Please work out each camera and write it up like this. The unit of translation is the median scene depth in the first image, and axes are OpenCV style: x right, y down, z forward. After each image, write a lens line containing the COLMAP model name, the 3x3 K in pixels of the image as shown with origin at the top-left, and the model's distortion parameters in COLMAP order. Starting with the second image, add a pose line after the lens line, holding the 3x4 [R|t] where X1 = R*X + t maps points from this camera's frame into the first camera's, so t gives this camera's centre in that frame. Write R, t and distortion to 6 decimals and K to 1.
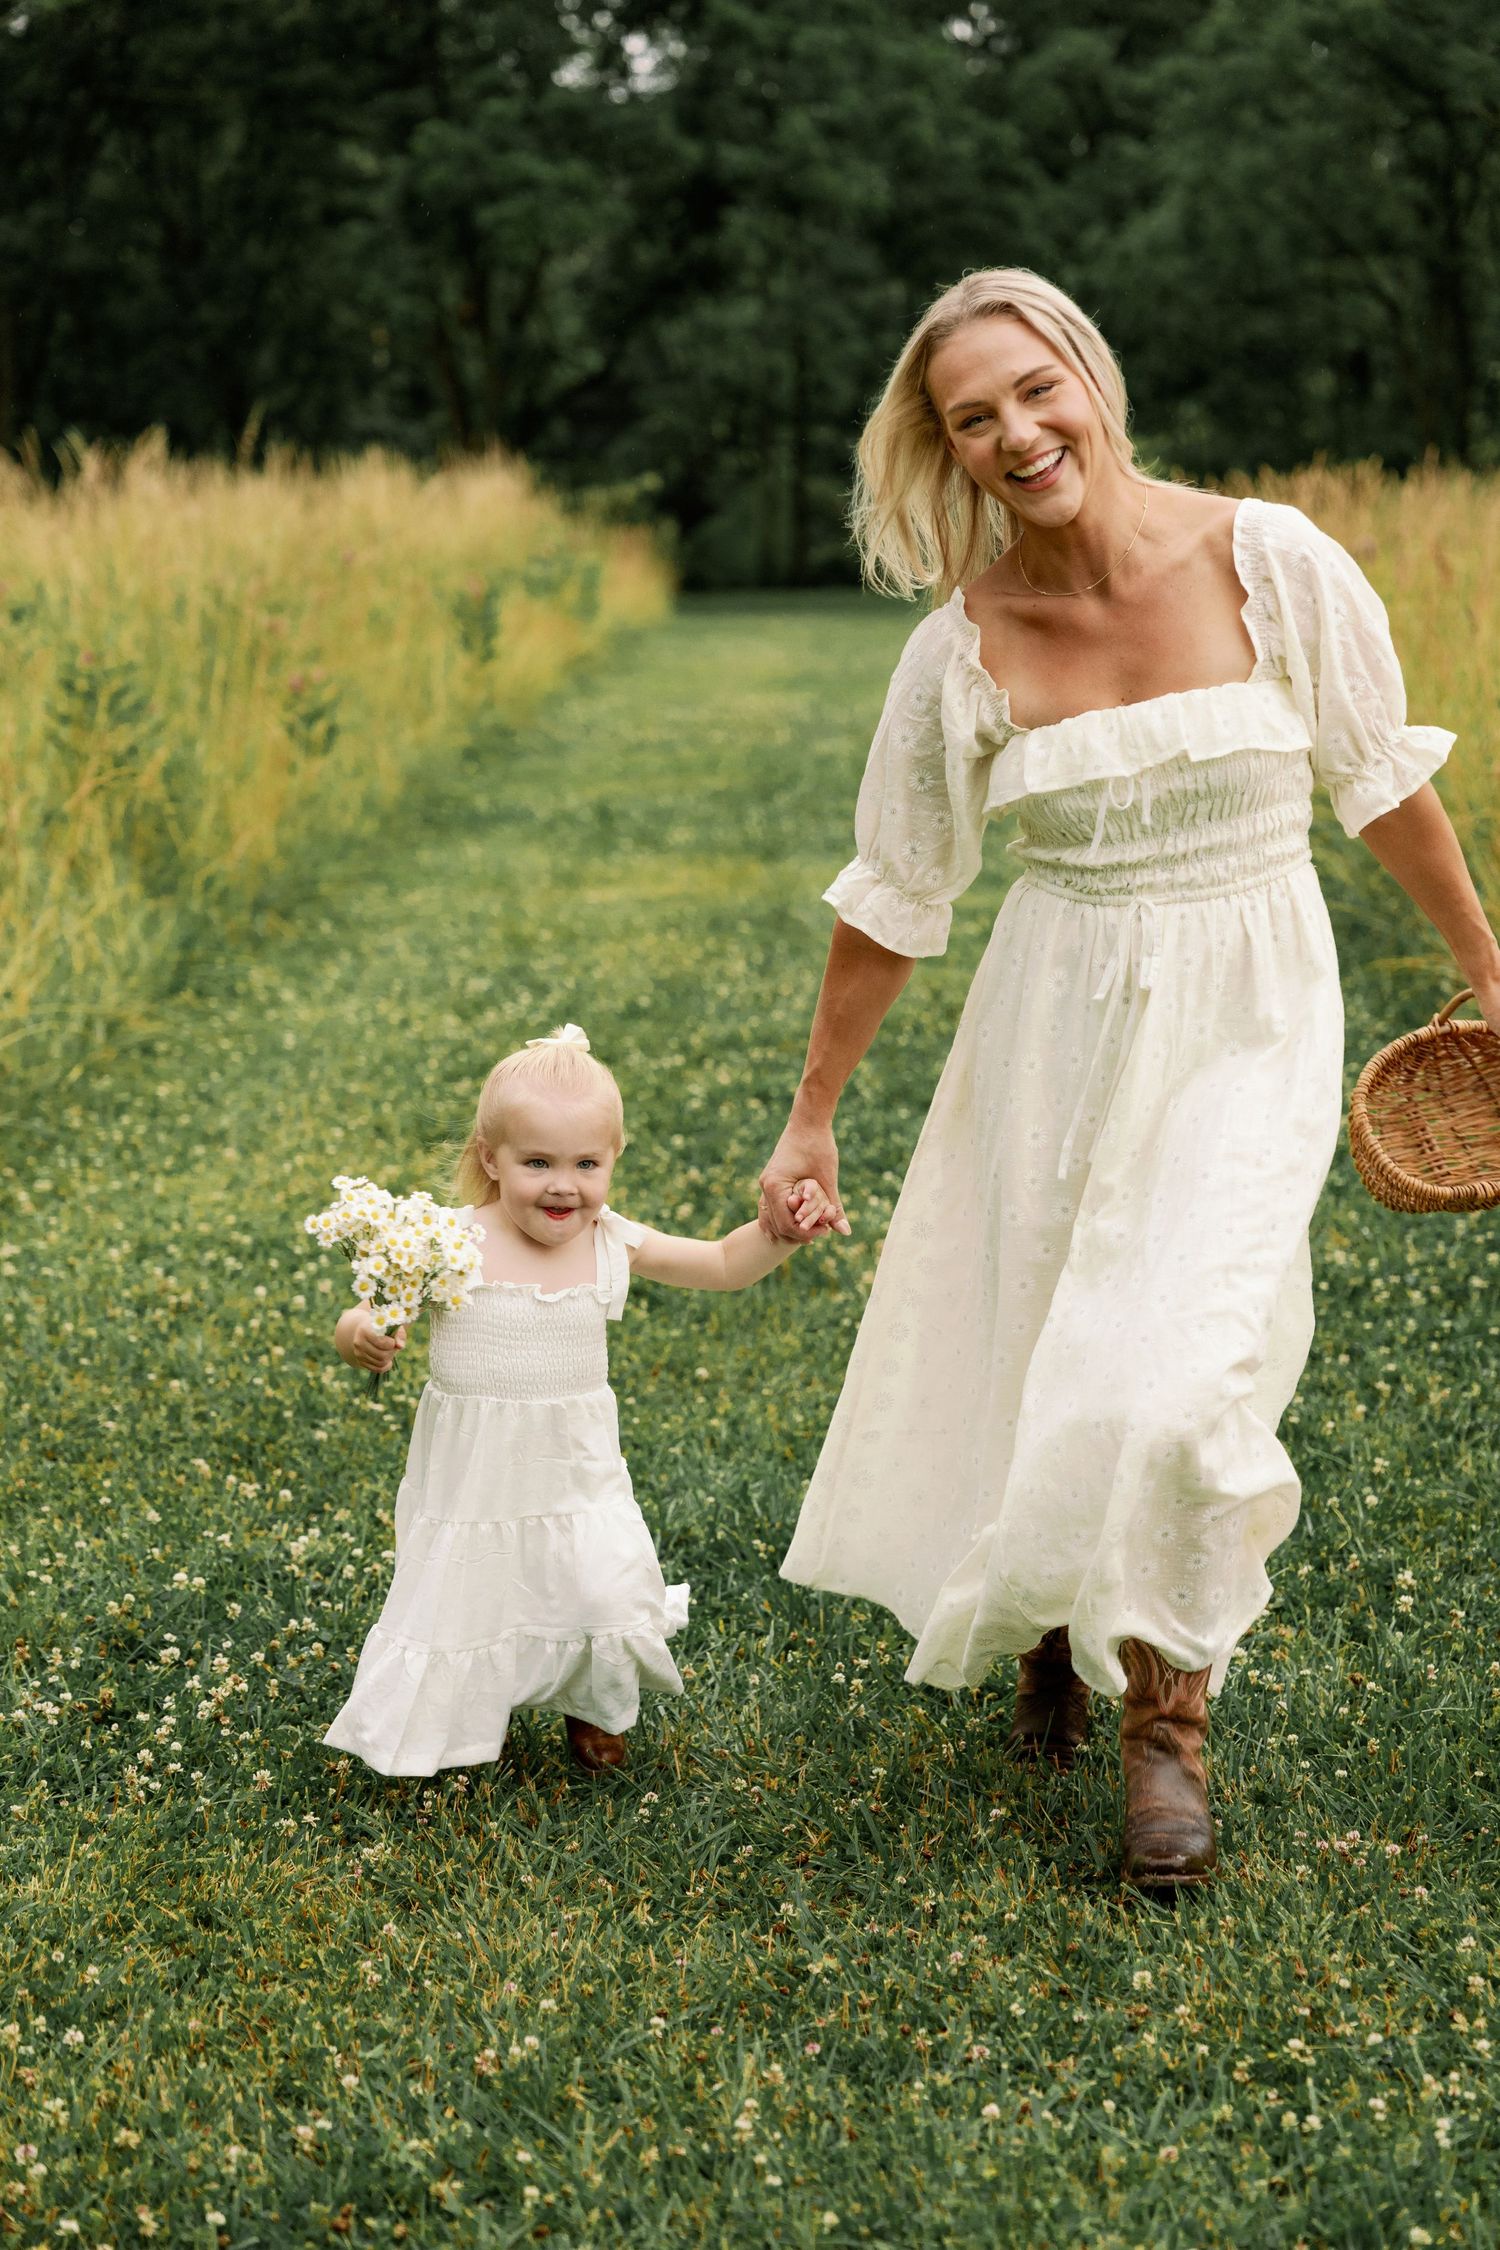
lens RADIAL K [[3423.3, 0, 768.3], [0, 3423.3, 1103.3], [0, 0, 1]] dist [-0.017221, 0.000000]
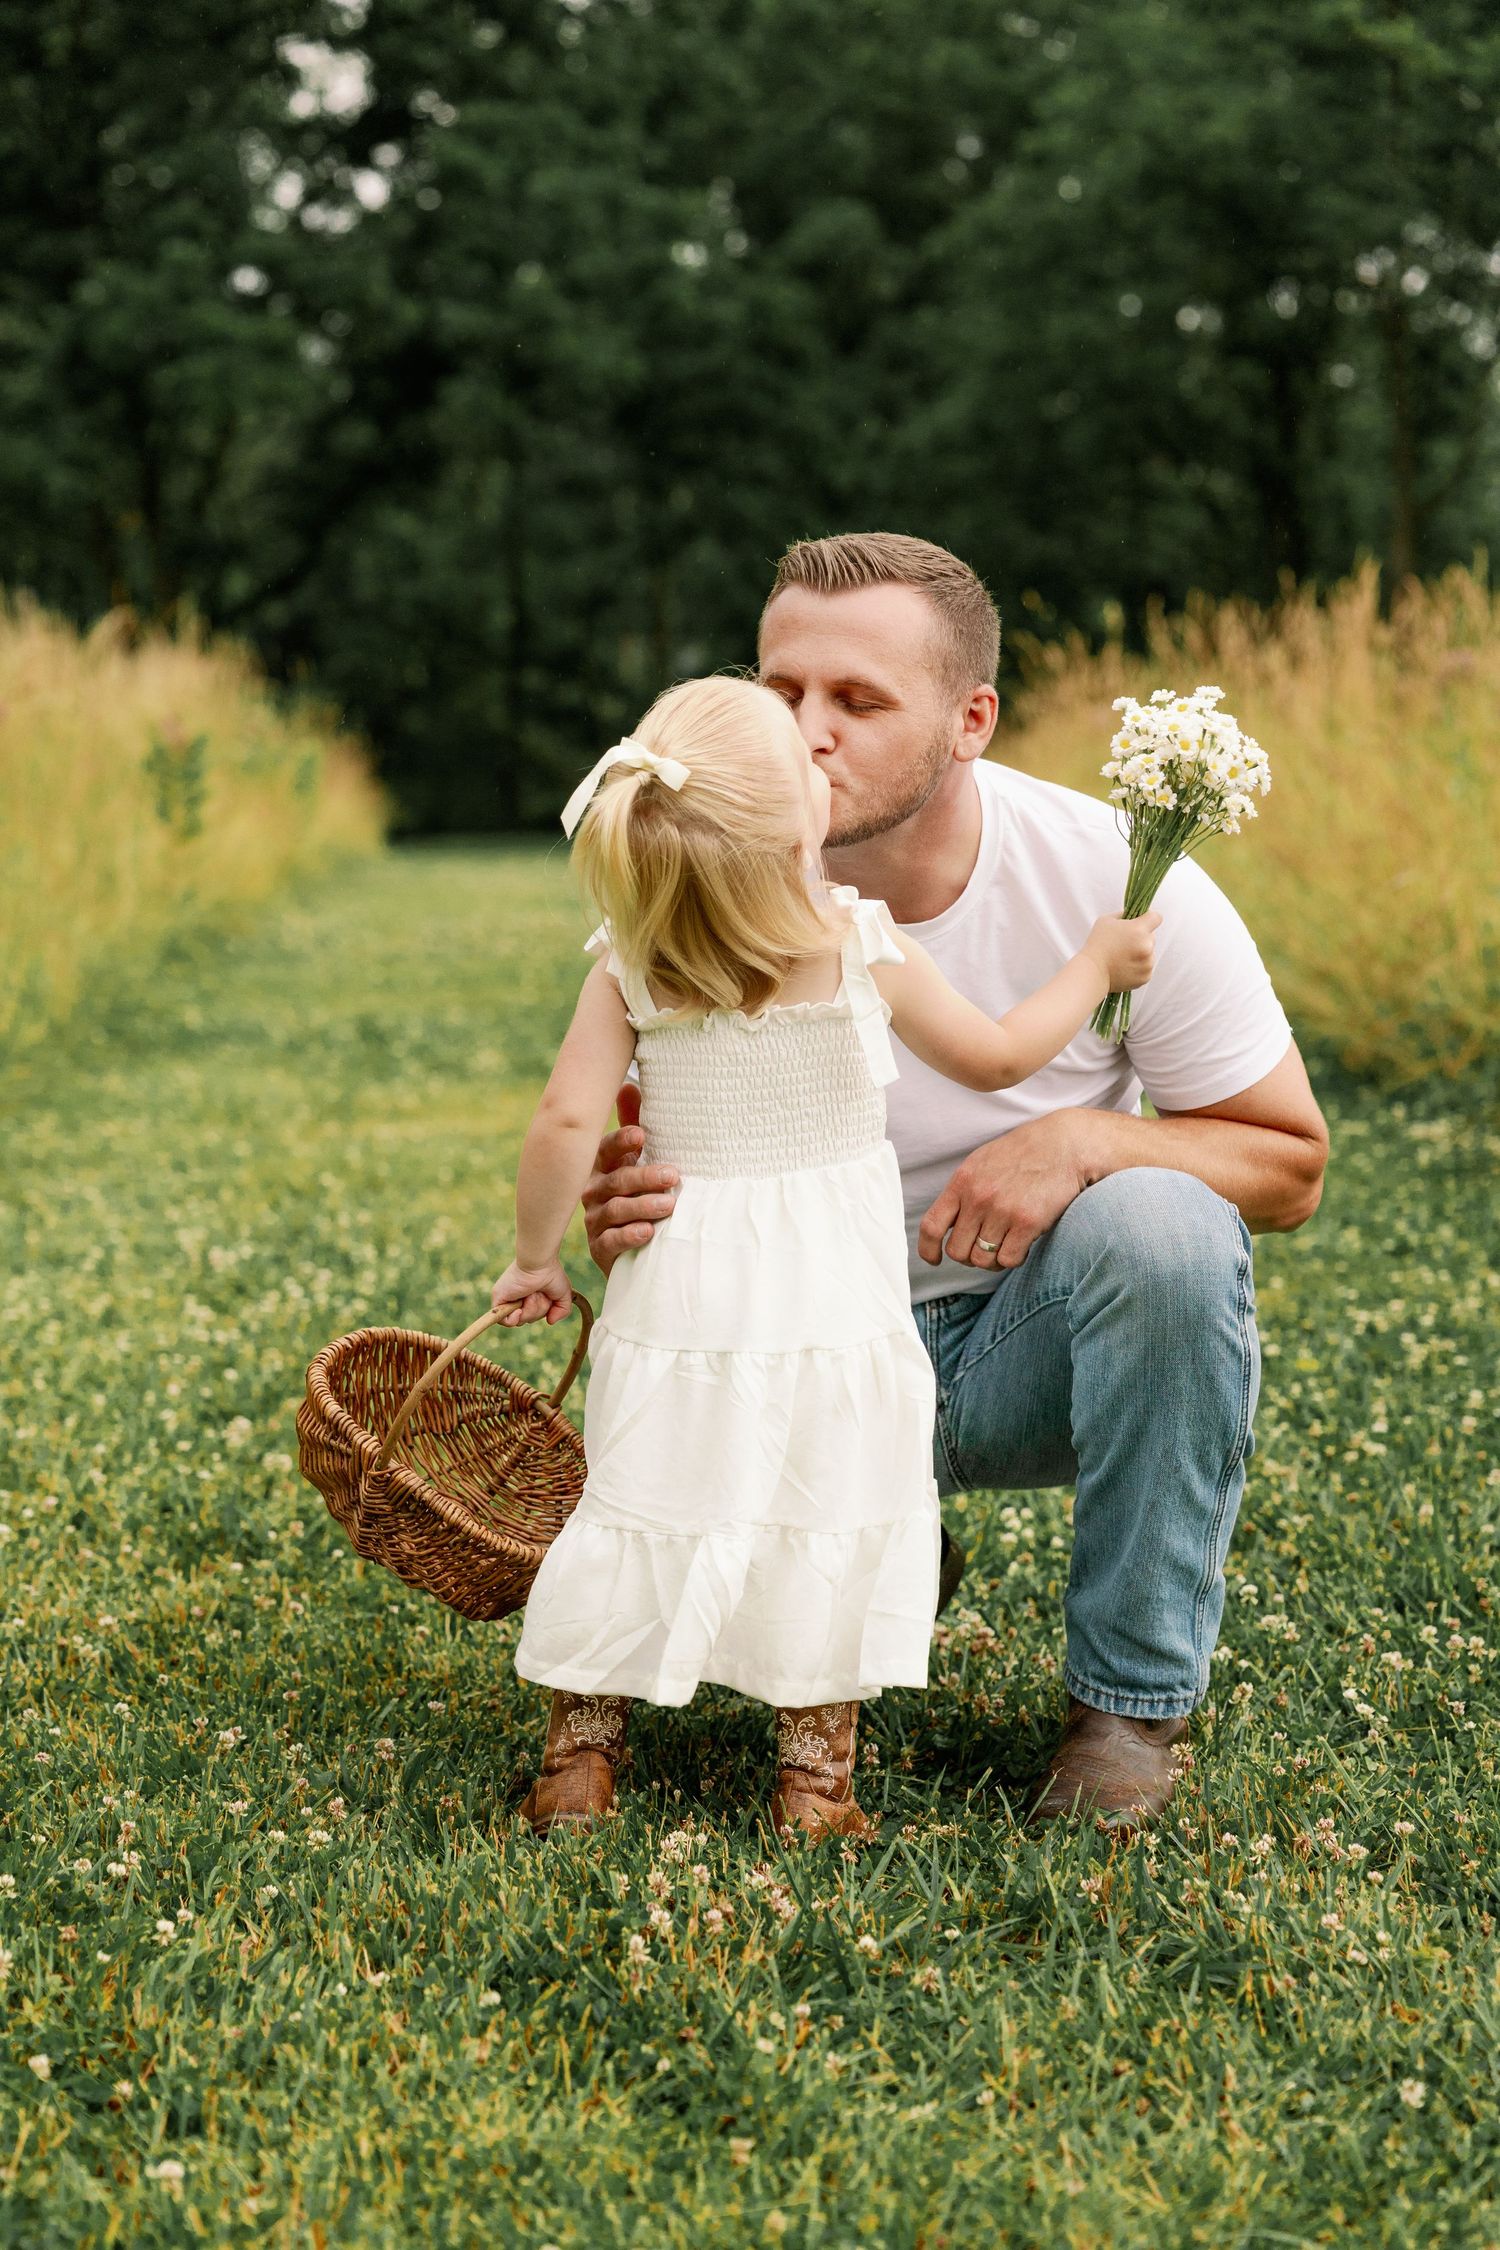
lens RADIAL K [[3861.2, 0, 678.9], [0, 3861.2, 1131.7], [0, 0, 1]] dist [-0.016320, 0.000000]
pose [[0.998320, 0.005902, 0.057640, -0.026398], [-0.001274, 0.996794, -0.079997, -0.001694], [-0.057927, 0.079789, 0.995127, 0.190979]]
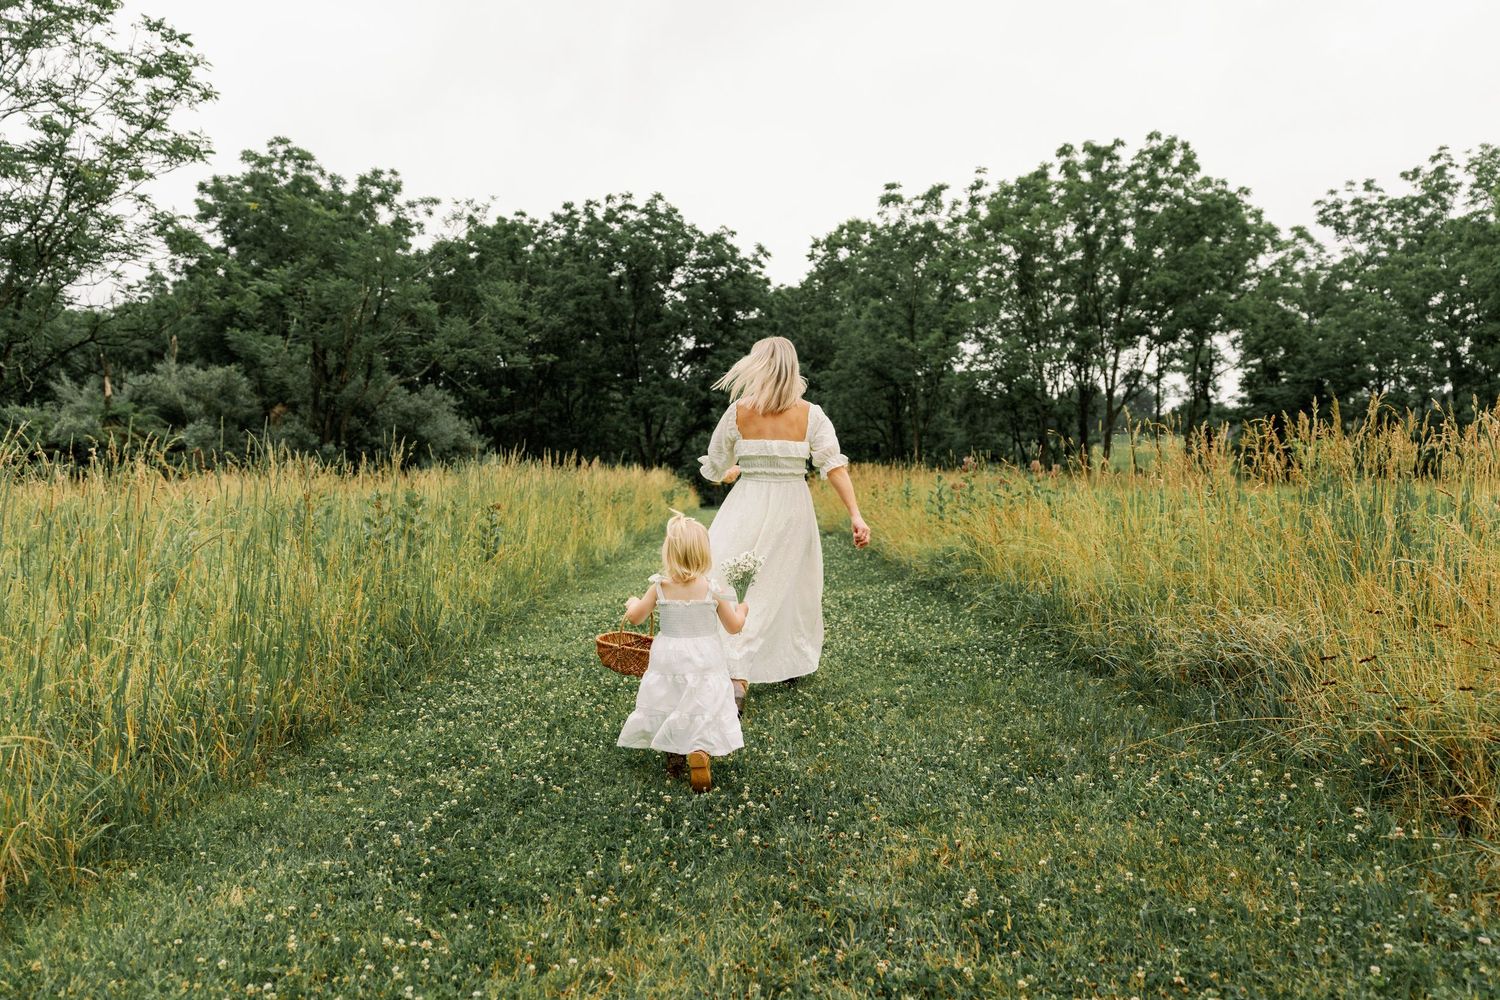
lens RADIAL K [[1011.7, 0, 722.2], [0, 1011.7, 527.6], [0, 0, 1]] dist [0.022454, -0.010088]
pose [[0.999966, -0.000136, 0.008264, -0.031671], [0.001267, 0.990569, -0.137008, 0.108803], [-0.008168, 0.137014, 0.990535, -0.430958]]
